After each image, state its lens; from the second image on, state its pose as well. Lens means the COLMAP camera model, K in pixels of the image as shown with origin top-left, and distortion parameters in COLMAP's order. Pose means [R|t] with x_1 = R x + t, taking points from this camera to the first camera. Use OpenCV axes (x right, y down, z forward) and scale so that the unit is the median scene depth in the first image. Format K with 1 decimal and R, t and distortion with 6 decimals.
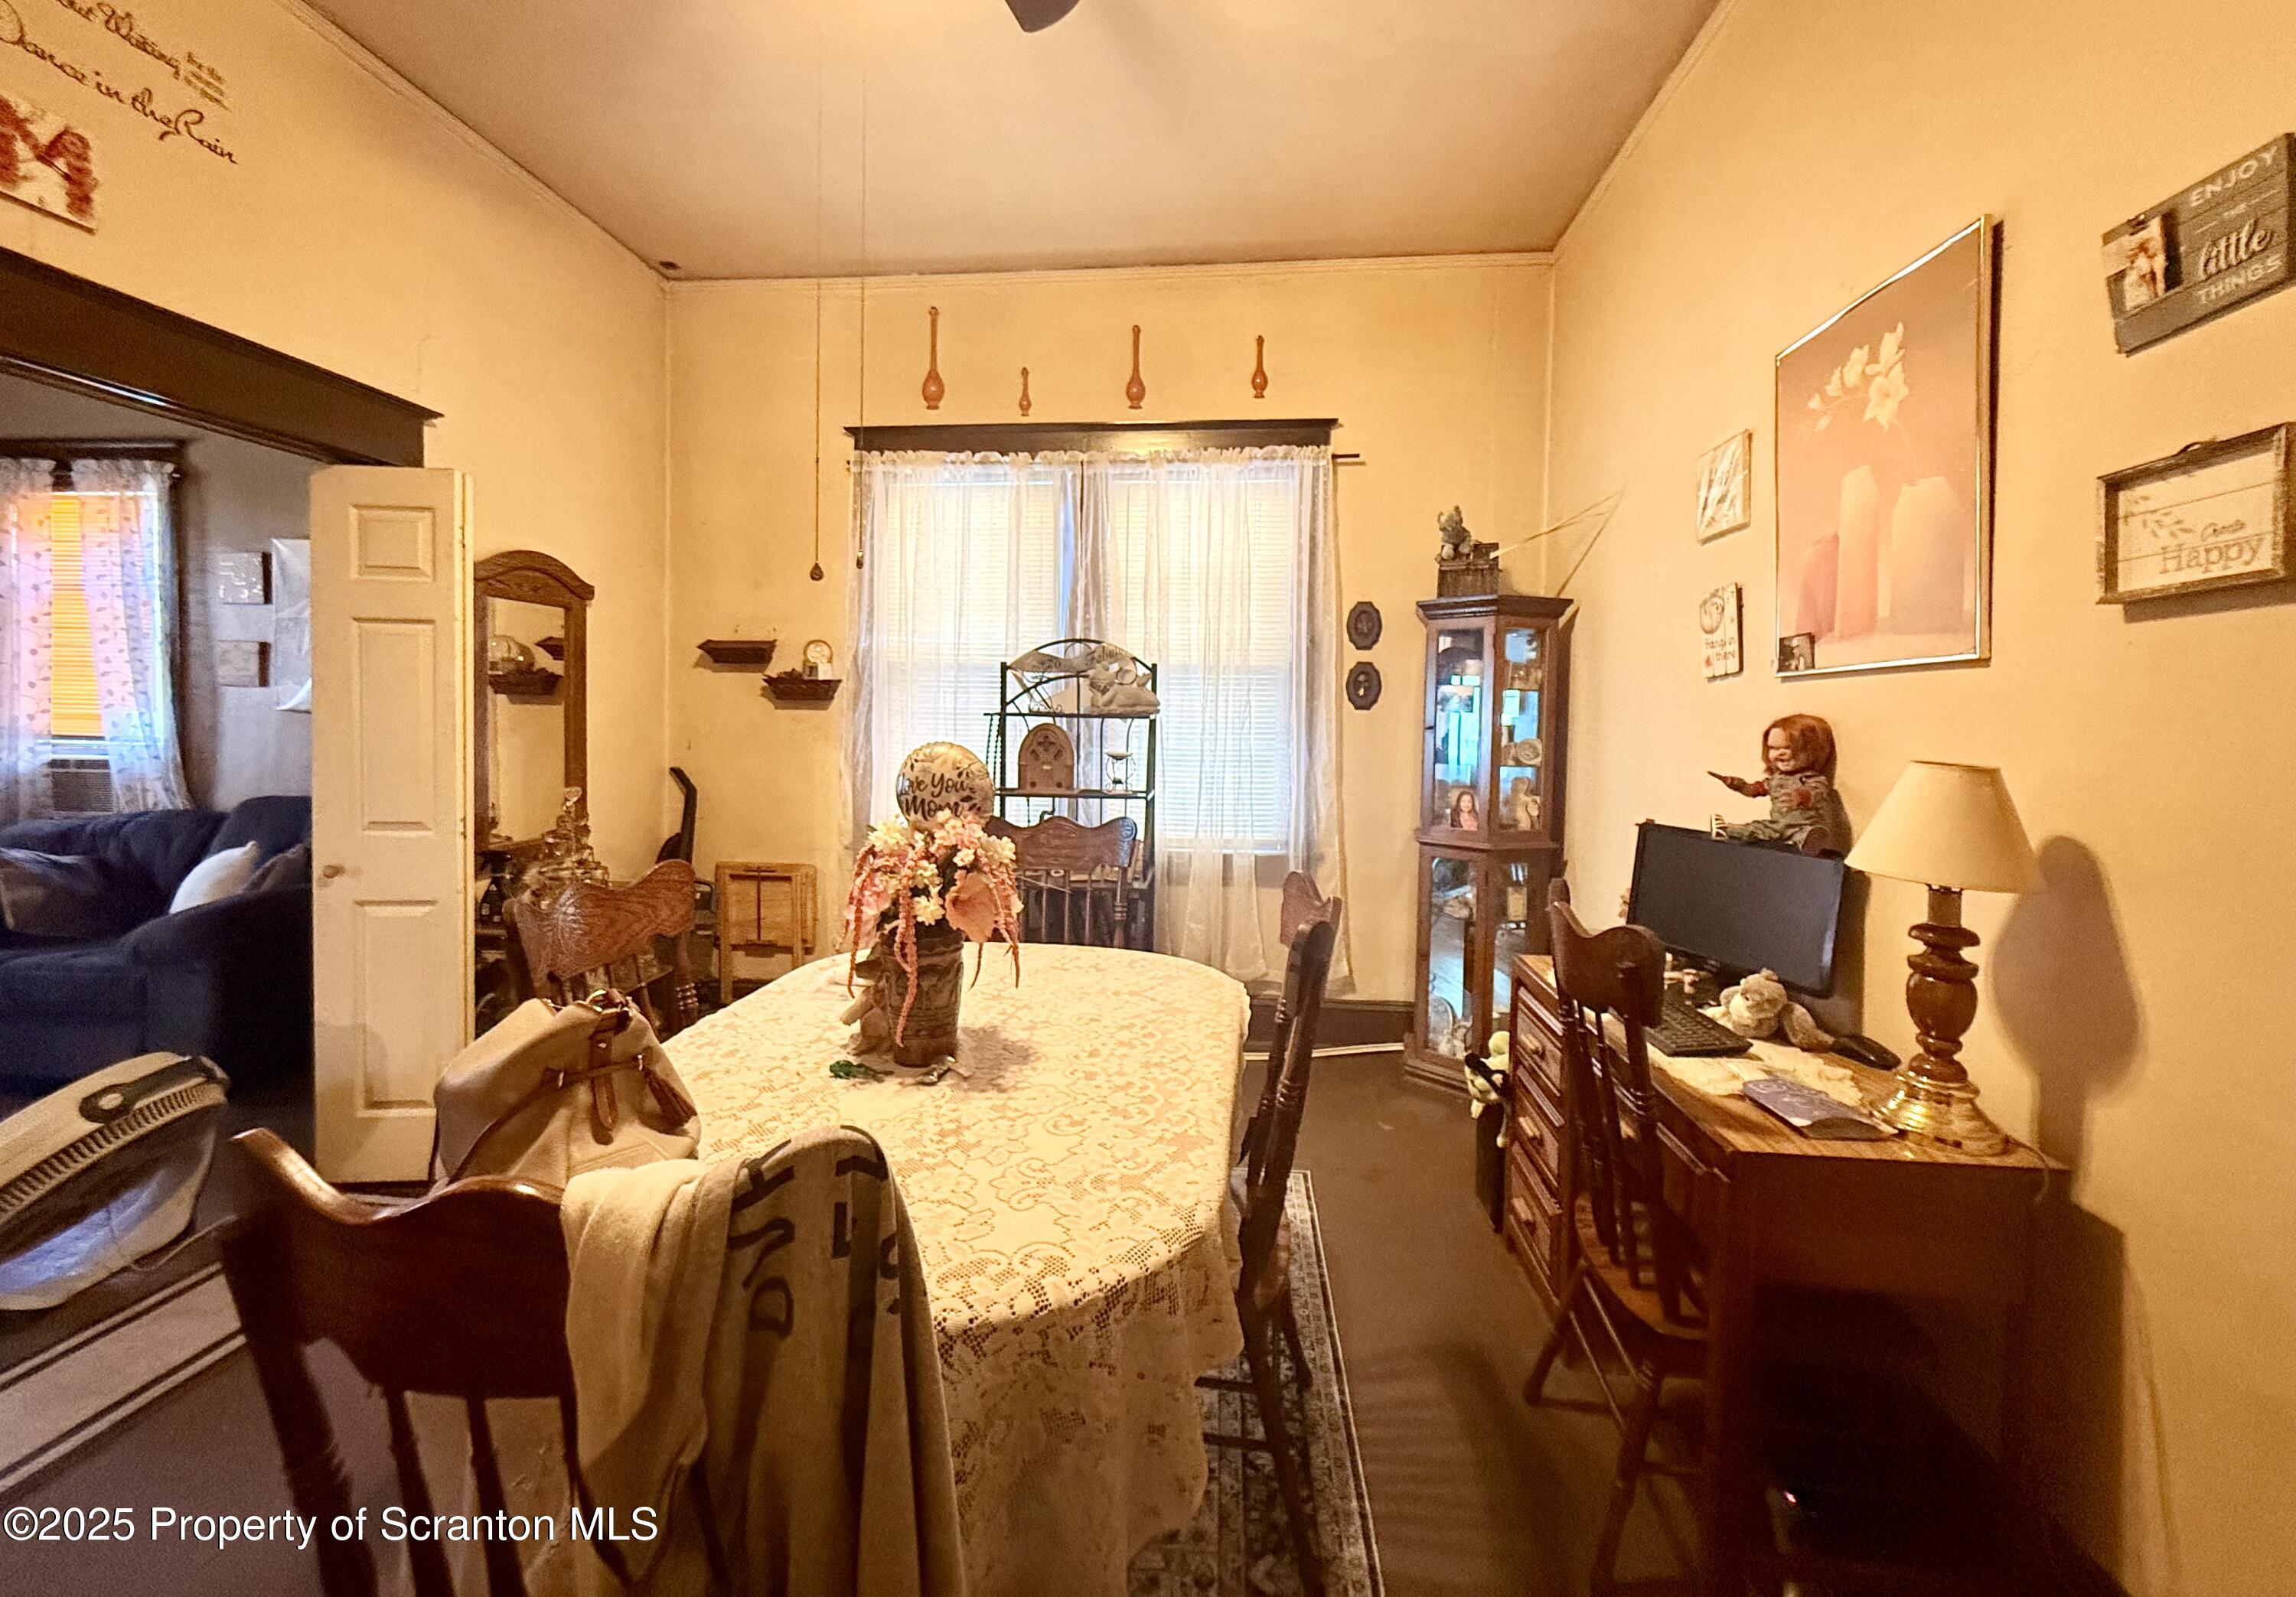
lens RADIAL K [[940.5, 0, 1153.4], [0, 940.5, 739.4], [0, 0, 1]] dist [0.001677, 0.000399]
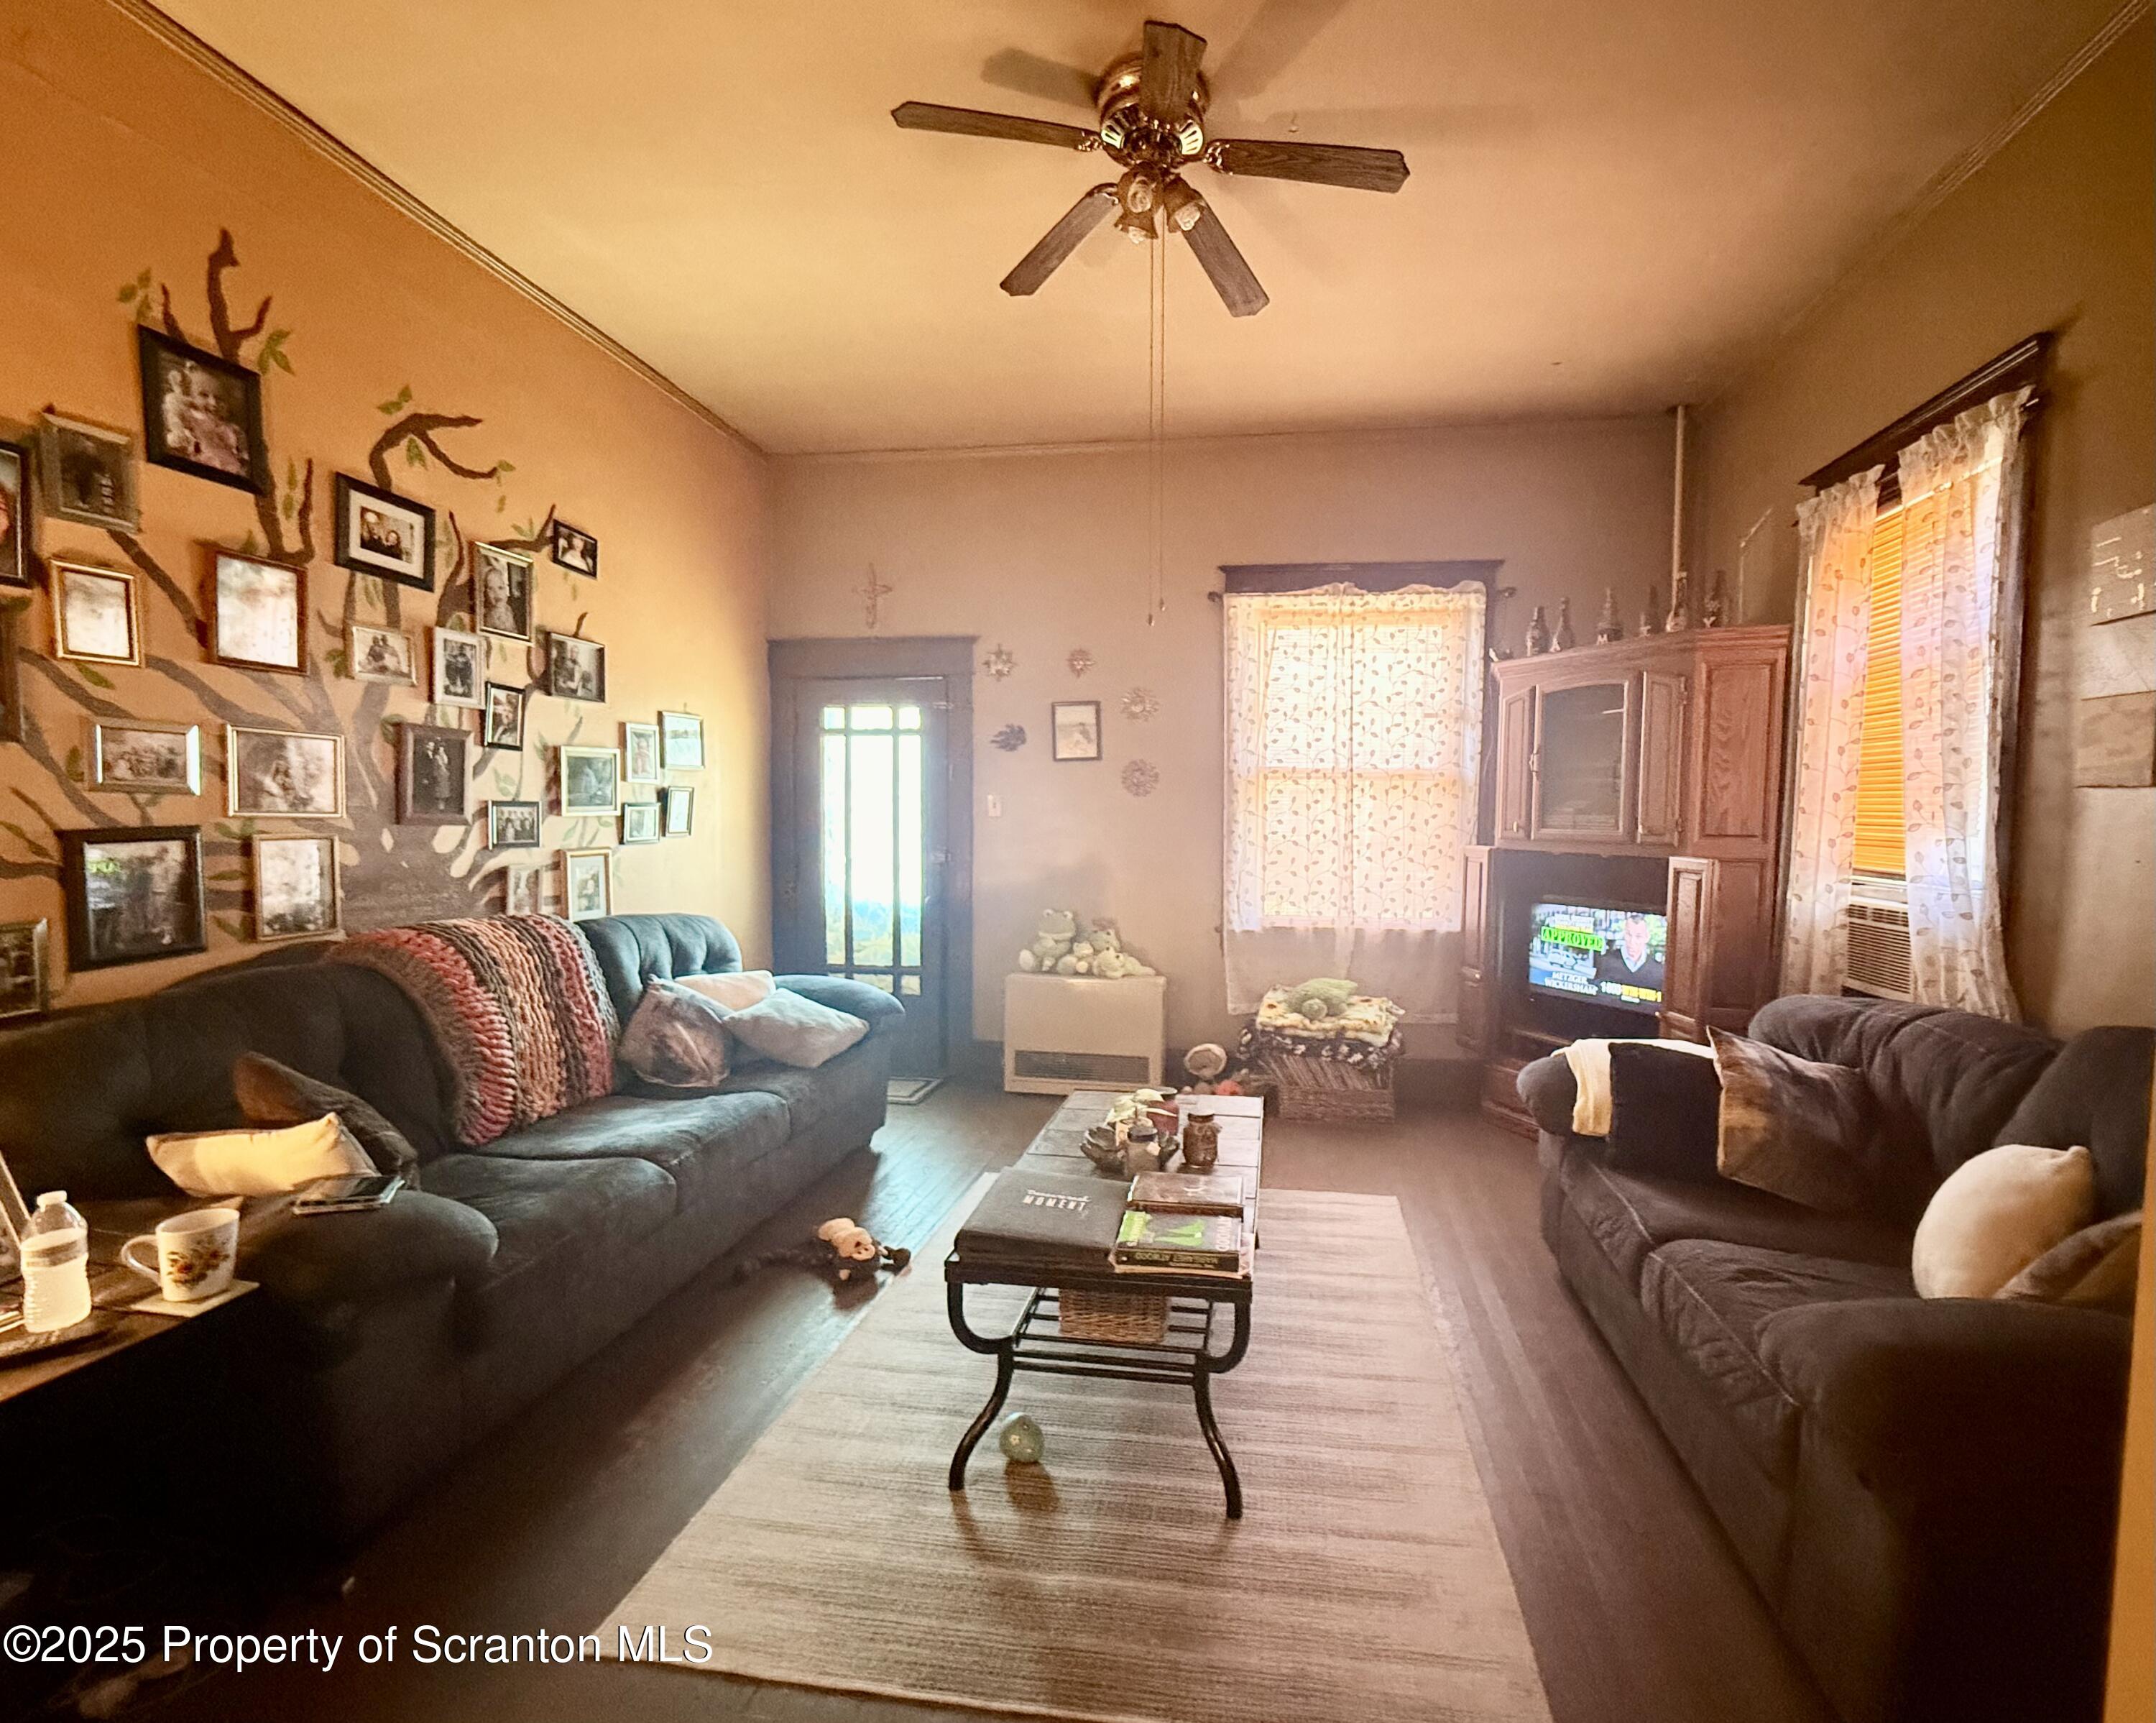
lens RADIAL K [[963.3, 0, 1166.8], [0, 963.3, 869.9], [0, 0, 1]] dist [-0.001081, -0.000343]
pose [[-0.026073, 0.044380, -0.998674, -0.522628], [-0.039094, 0.998205, 0.045380, -0.019245], [0.998895, 0.040226, -0.024291, 0.599482]]
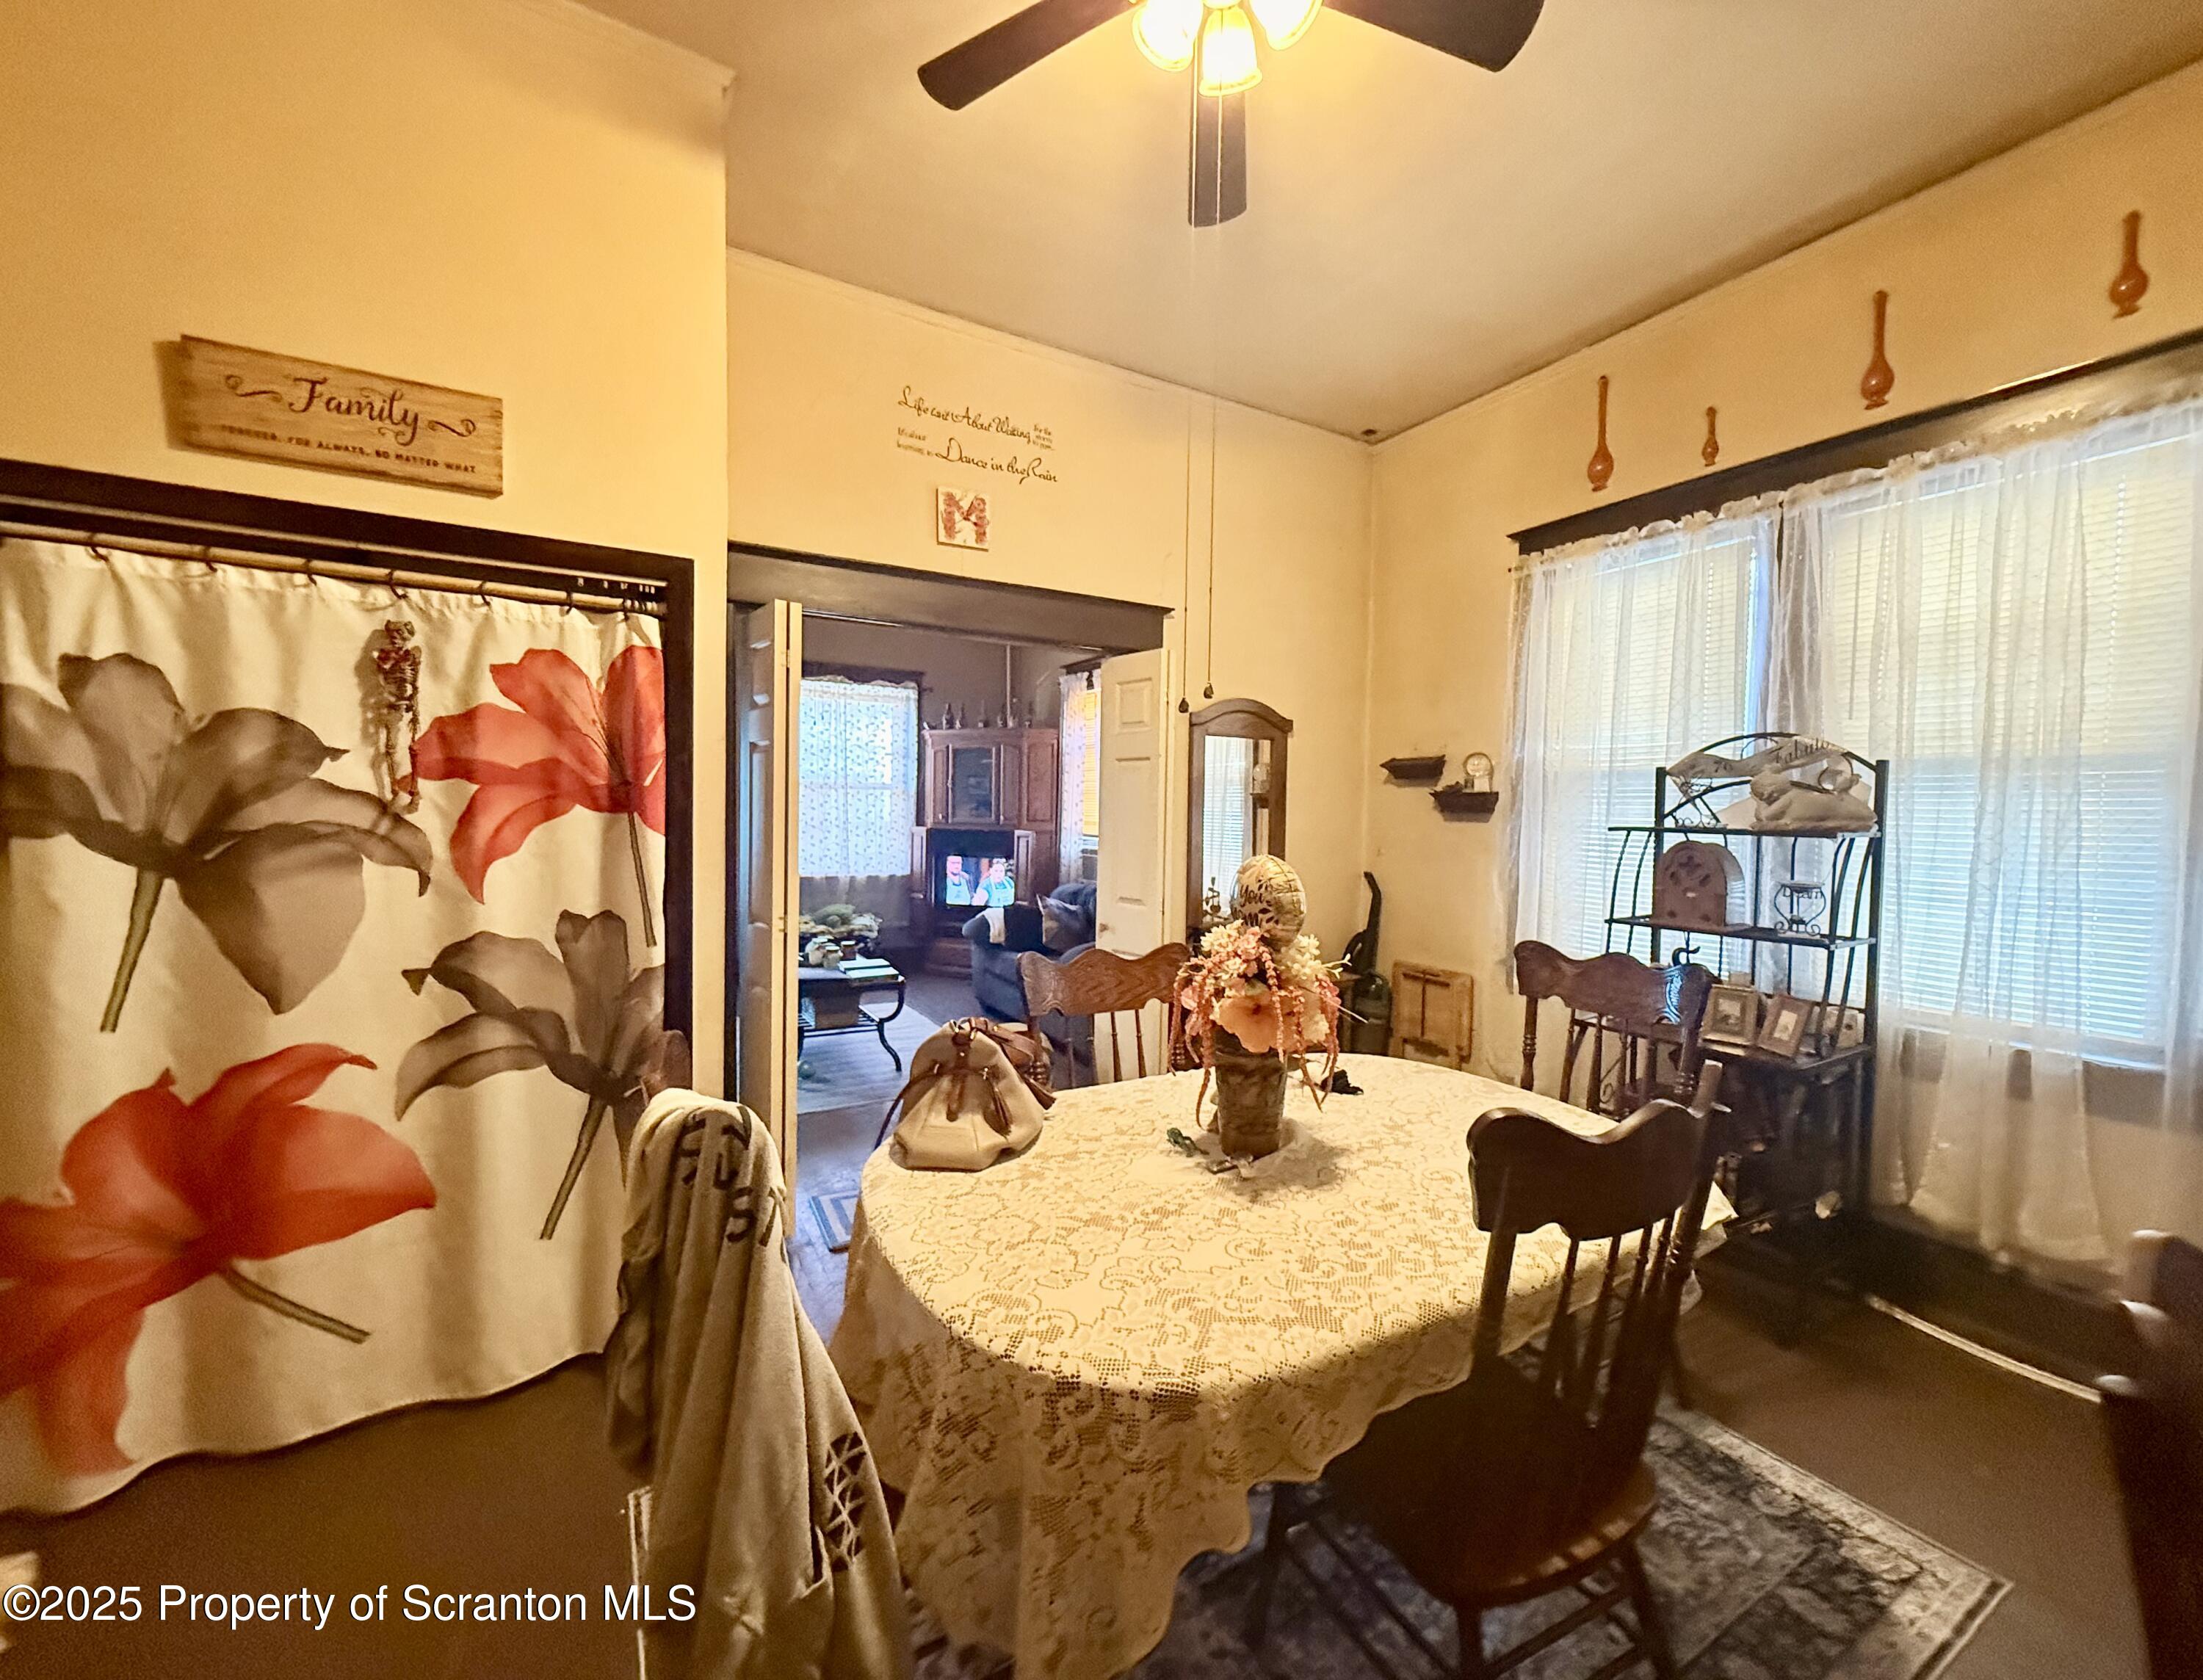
lens RADIAL K [[903.0, 0, 1101.5], [0, 903.0, 840.0], [0, 0, 1]] dist [0.001264, 0.000358]
pose [[0.565592, 0.023052, -0.824363, 0.222889], [-0.030784, 0.999503, 0.006829, -0.006908], [0.824111, 0.021515, 0.566020, 0.126204]]
